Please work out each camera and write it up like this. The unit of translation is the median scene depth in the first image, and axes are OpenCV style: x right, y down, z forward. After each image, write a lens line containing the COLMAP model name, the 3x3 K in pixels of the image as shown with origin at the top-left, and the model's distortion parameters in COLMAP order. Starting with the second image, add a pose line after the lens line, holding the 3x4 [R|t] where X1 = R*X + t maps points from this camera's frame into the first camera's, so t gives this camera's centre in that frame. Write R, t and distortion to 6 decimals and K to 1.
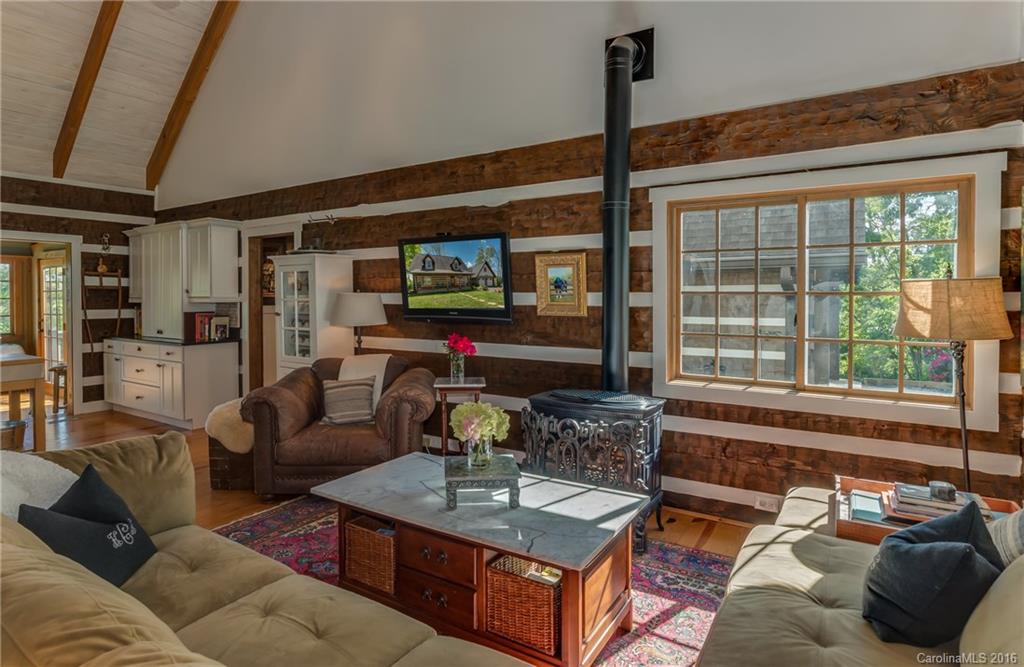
lens RADIAL K [[549.7, 0, 470.6], [0, 549.7, 305.0], [0, 0, 1]] dist [-0.014463, 0.007946]
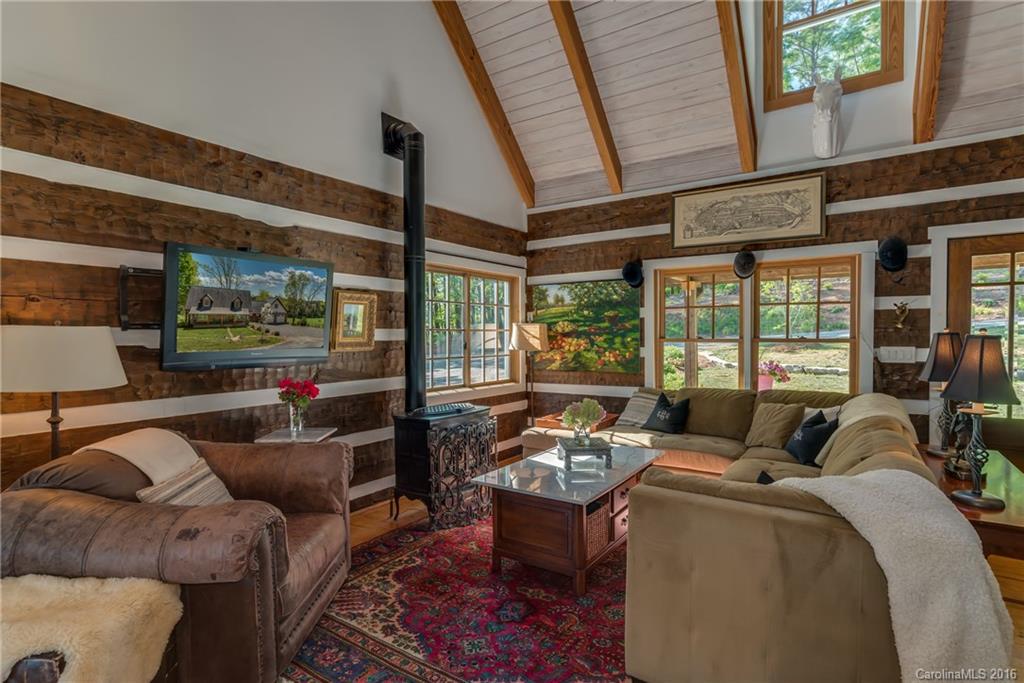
lens RADIAL K [[516.0, 0, 509.7], [0, 516.0, 342.3], [0, 0, 1]] dist [-0.019537, 0.008572]
pose [[-0.007407, -0.024941, 0.999661, -0.855248], [0.014640, 0.999579, 0.025048, -0.017869], [-0.999865, 0.014821, -0.007039, 0.731239]]
